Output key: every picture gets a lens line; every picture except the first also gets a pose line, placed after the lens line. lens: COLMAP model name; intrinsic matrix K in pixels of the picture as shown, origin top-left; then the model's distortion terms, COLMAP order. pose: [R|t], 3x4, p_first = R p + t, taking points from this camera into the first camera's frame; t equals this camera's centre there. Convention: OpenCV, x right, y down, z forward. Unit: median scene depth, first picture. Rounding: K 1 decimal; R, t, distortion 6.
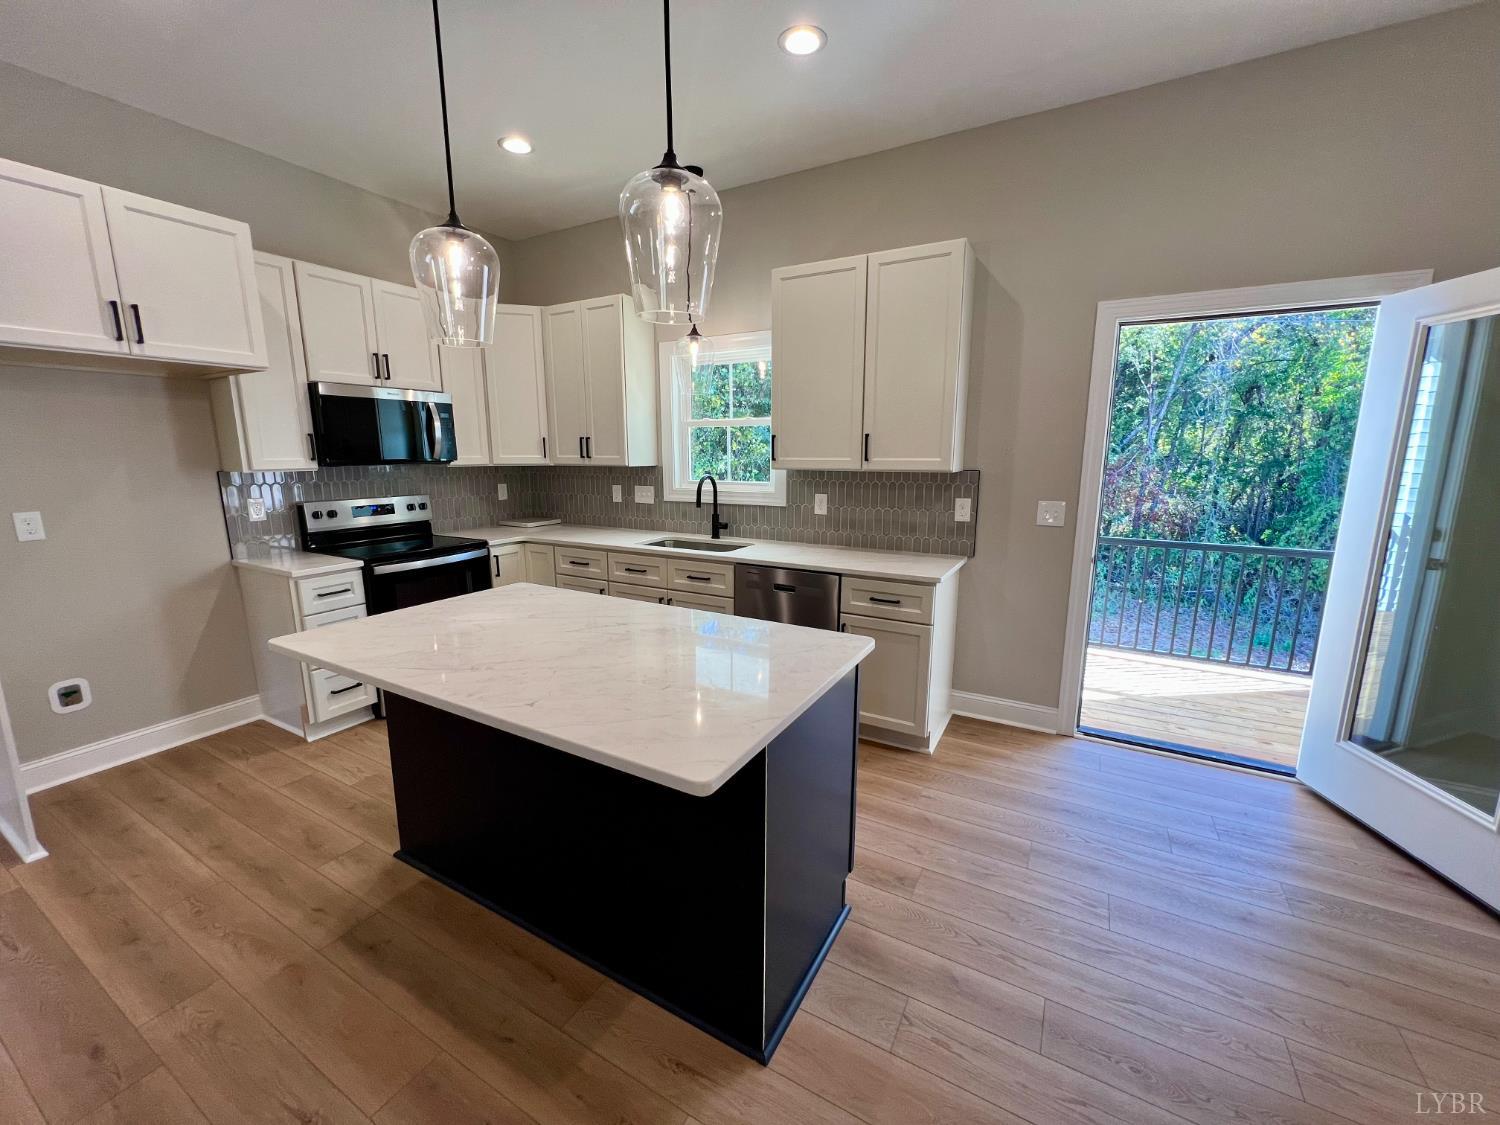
lens RADIAL K [[600.4, 0, 749.5], [0, 600.4, 559.8], [0, 0, 1]] dist [-0.001950, 0.000090]
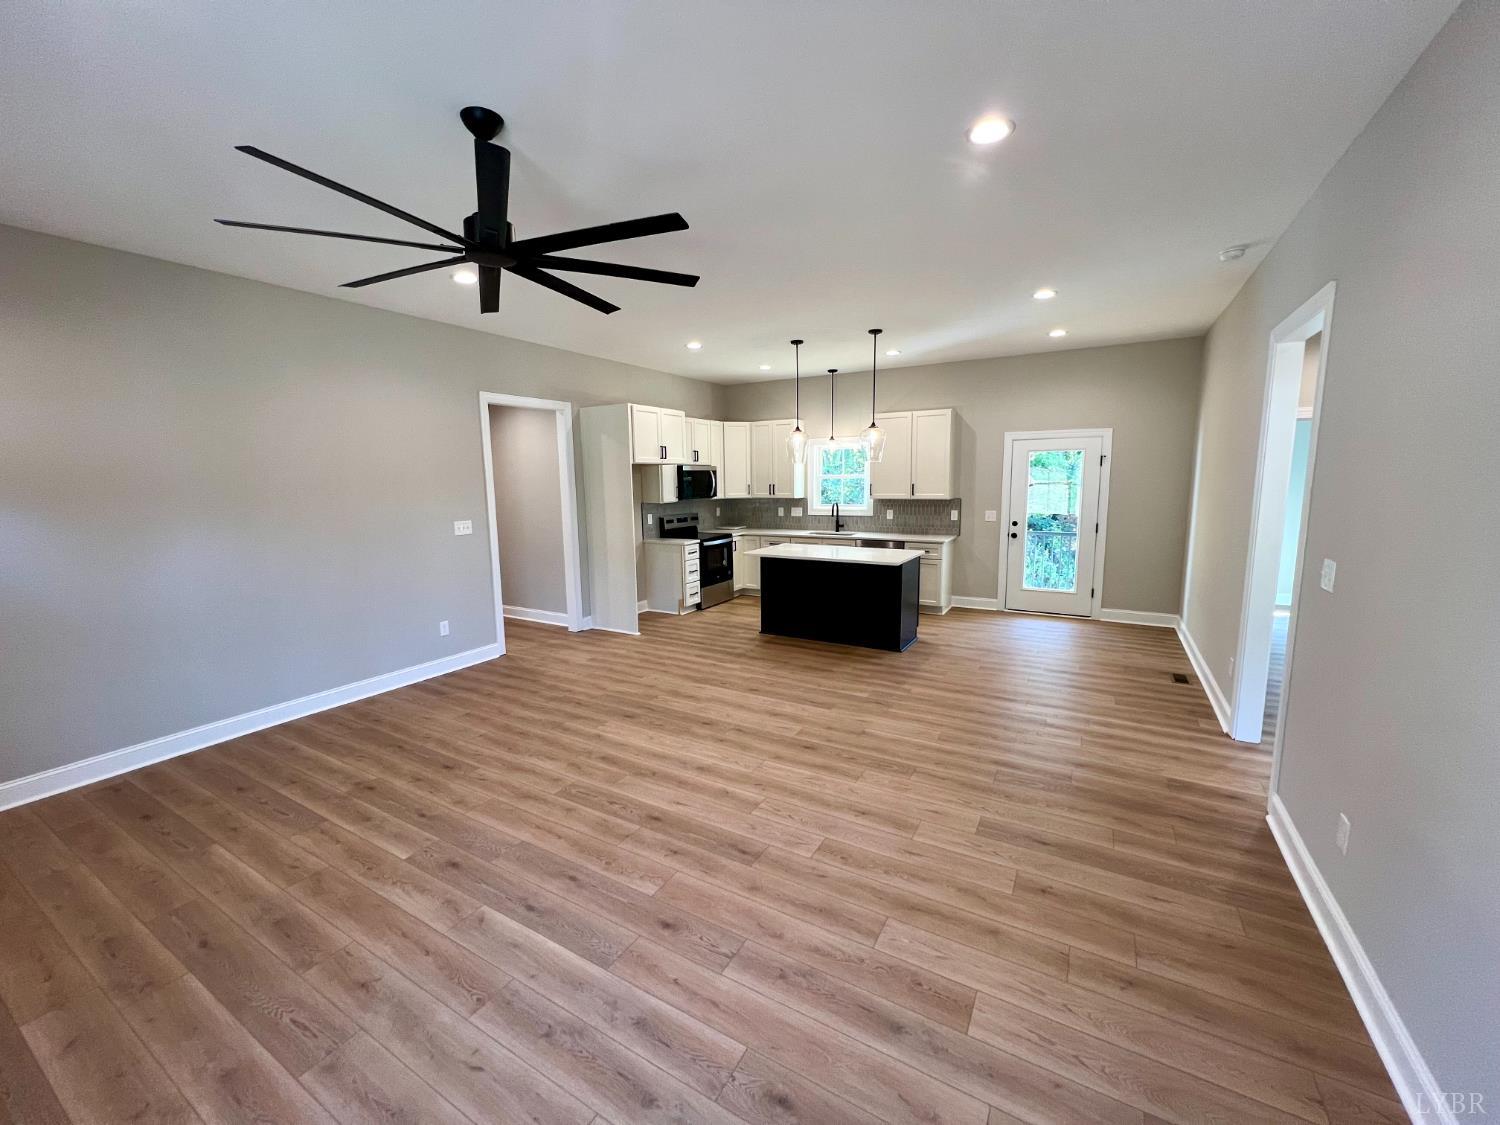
lens RADIAL K [[600.4, 0, 749.5], [0, 600.4, 559.8], [0, 0, 1]] dist [-0.001950, 0.000090]
pose [[0.999821, -0.011524, -0.014996, -0.496891], [0.010873, 0.999025, -0.042781, 0.220317], [0.015474, 0.042610, 0.998972, -1.628659]]
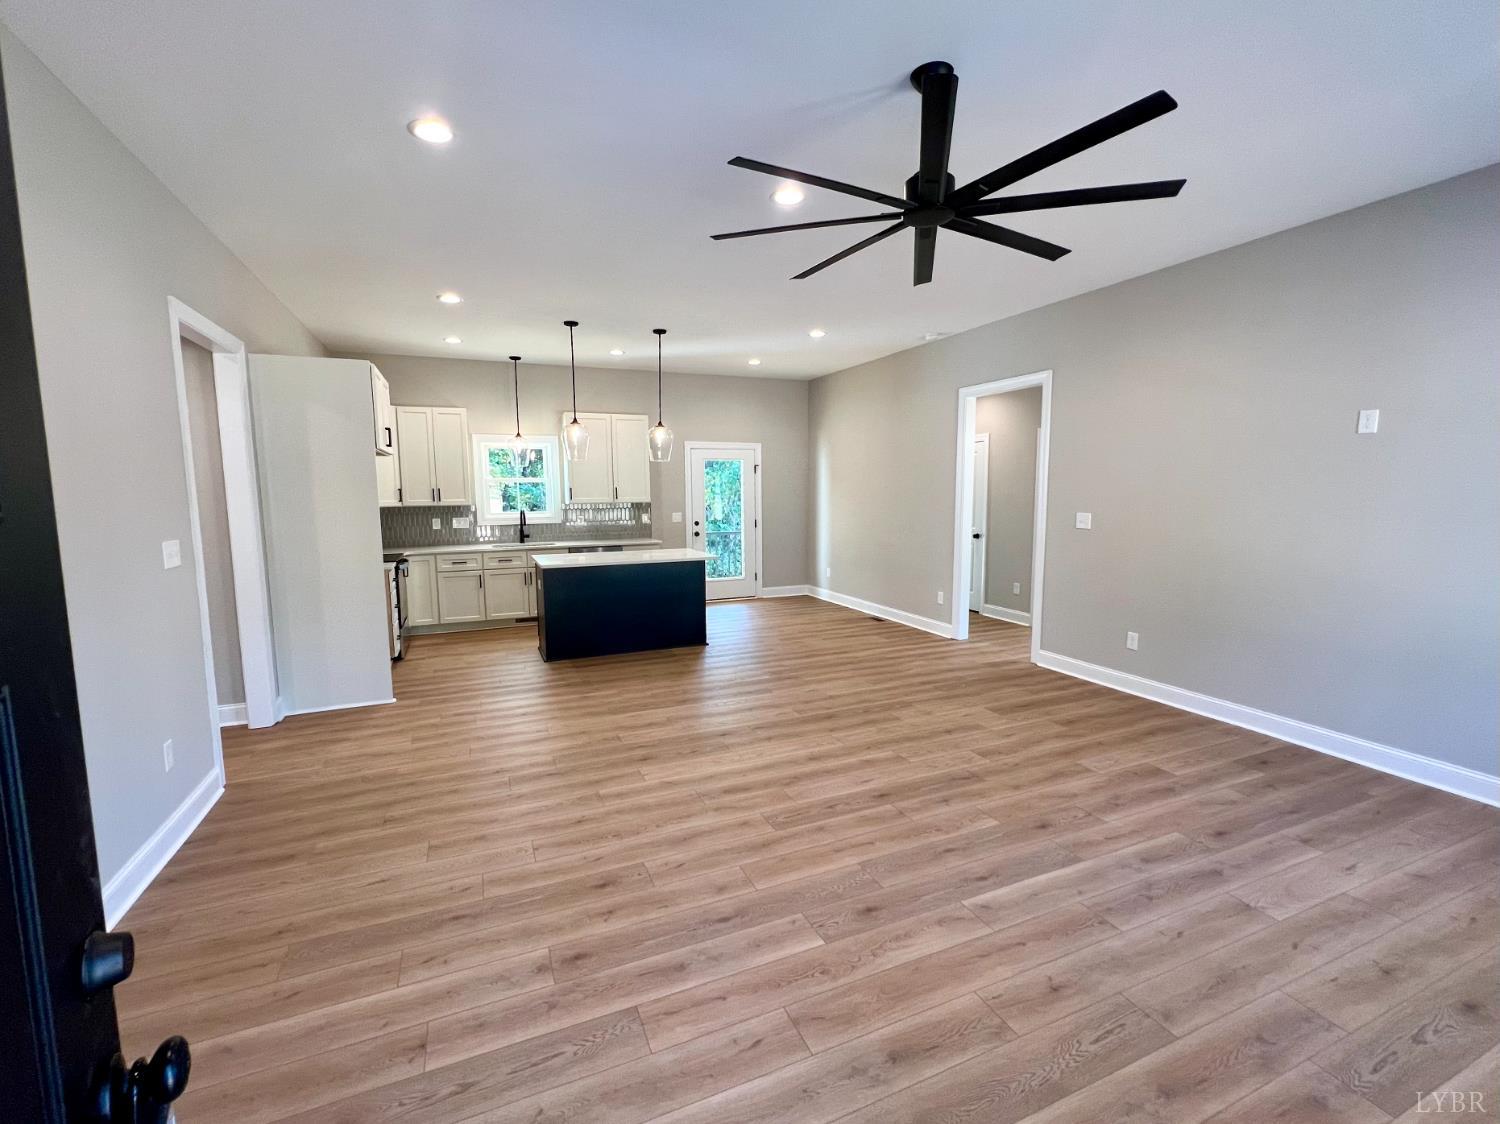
lens RADIAL K [[645.1, 0, 750.0], [0, 645.1, 562.0], [0, 0, 1]] dist [-0.001960, -0.000295]
pose [[0.607086, -0.095551, 0.788871, -1.768628], [0.151568, 0.988442, 0.003083, 0.177205], [-0.780047, 0.117696, 0.614552, -1.090426]]
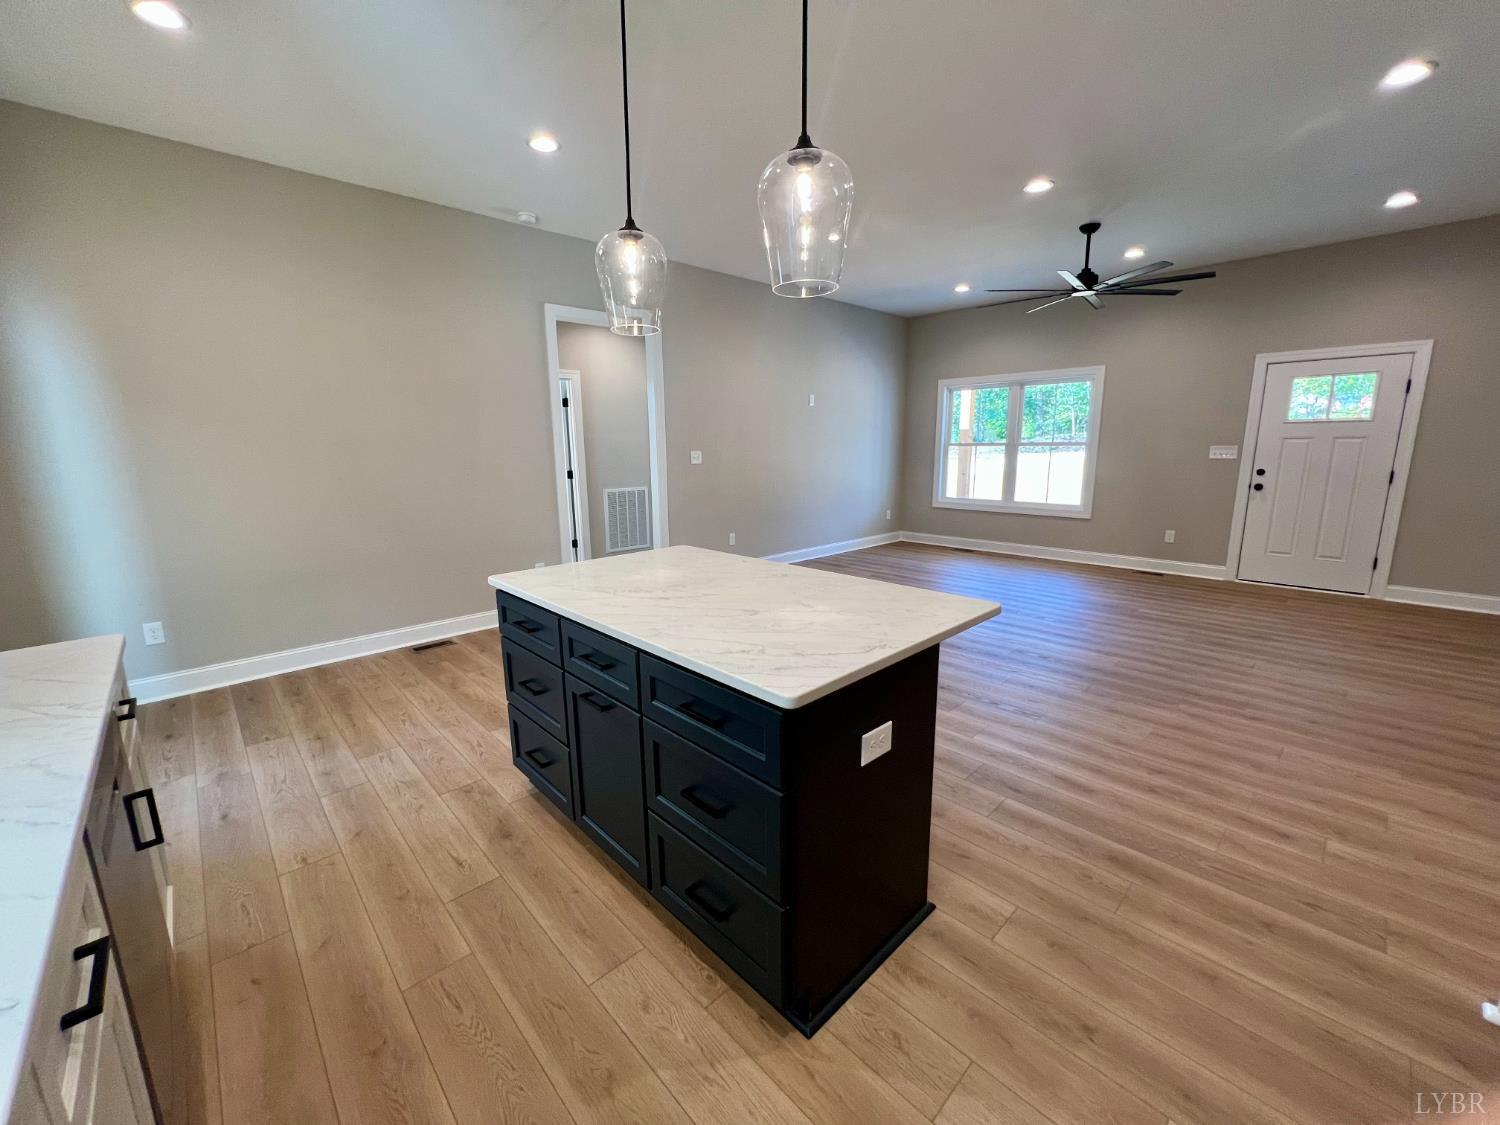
lens RADIAL K [[600.4, 0, 749.5], [0, 600.4, 559.8], [0, 0, 1]] dist [-0.001950, 0.000090]
pose [[-0.955814, -0.044421, 0.290597, -0.475198], [0.065395, 0.931620, 0.357502, -0.220612], [-0.286607, 0.360709, -0.887550, 1.366926]]
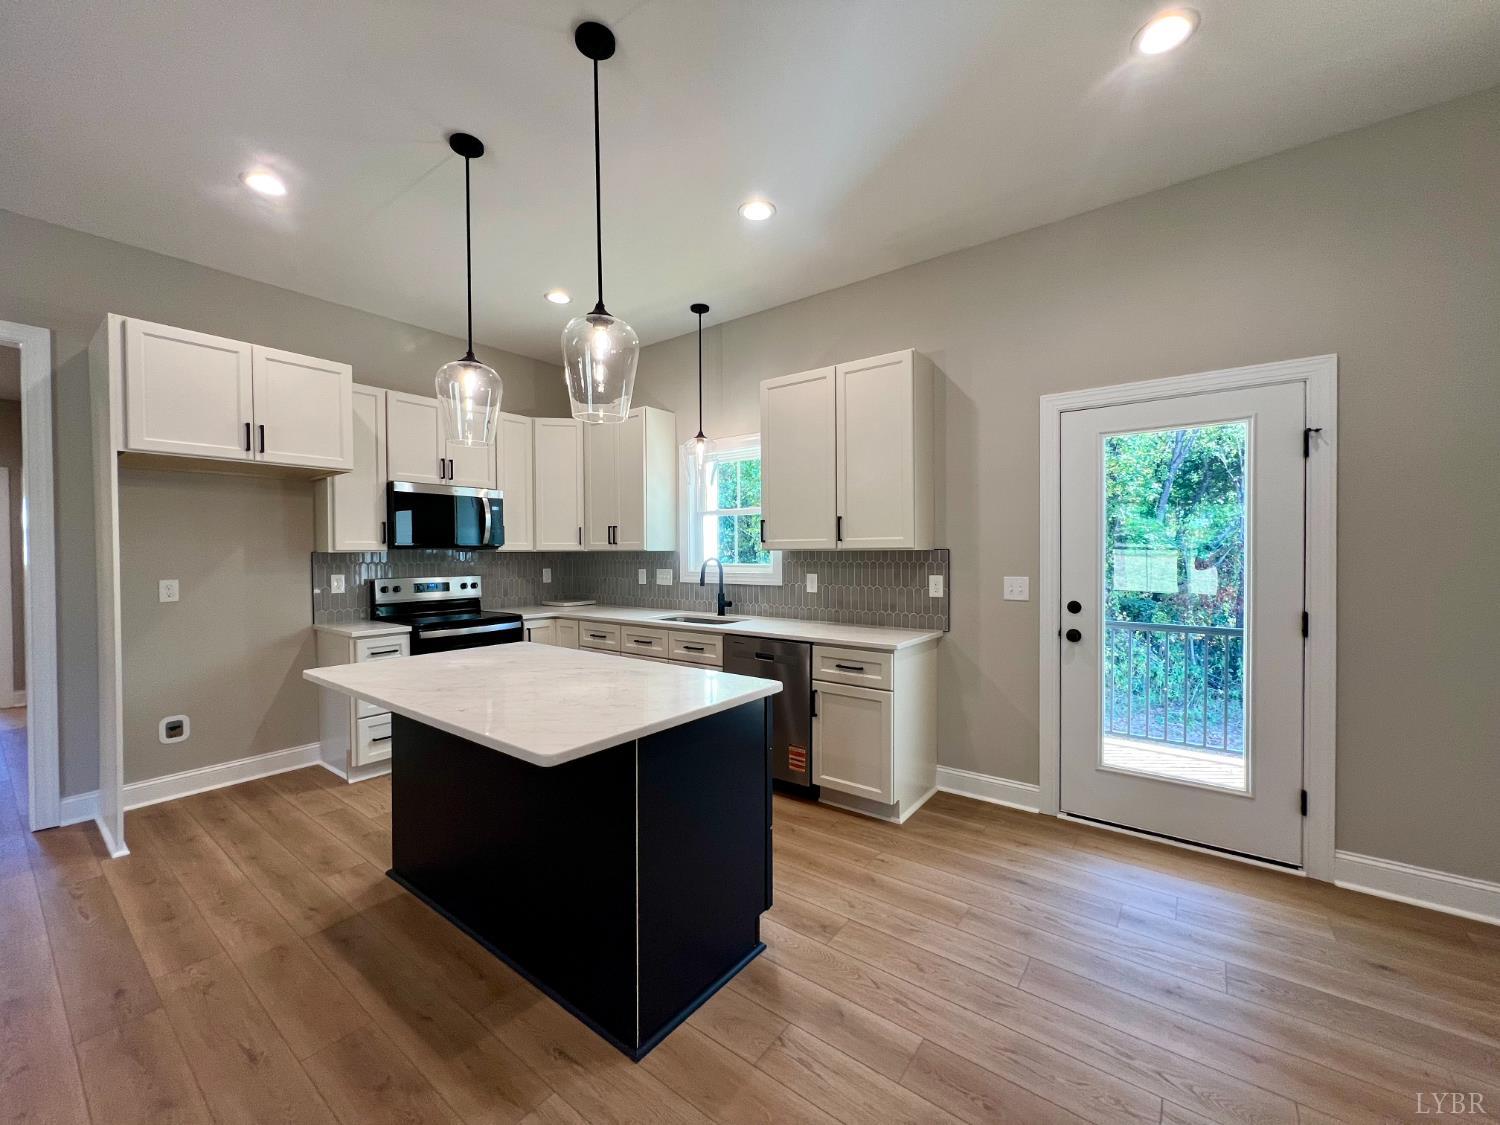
lens RADIAL K [[600.4, 0, 749.5], [0, 600.4, 559.8], [0, 0, 1]] dist [-0.001950, 0.000090]
pose [[0.990789, -0.002318, -0.135392, 0.211531], [-0.020272, 0.986047, -0.165228, 0.064587], [0.133886, 0.166450, 0.976918, -0.106785]]
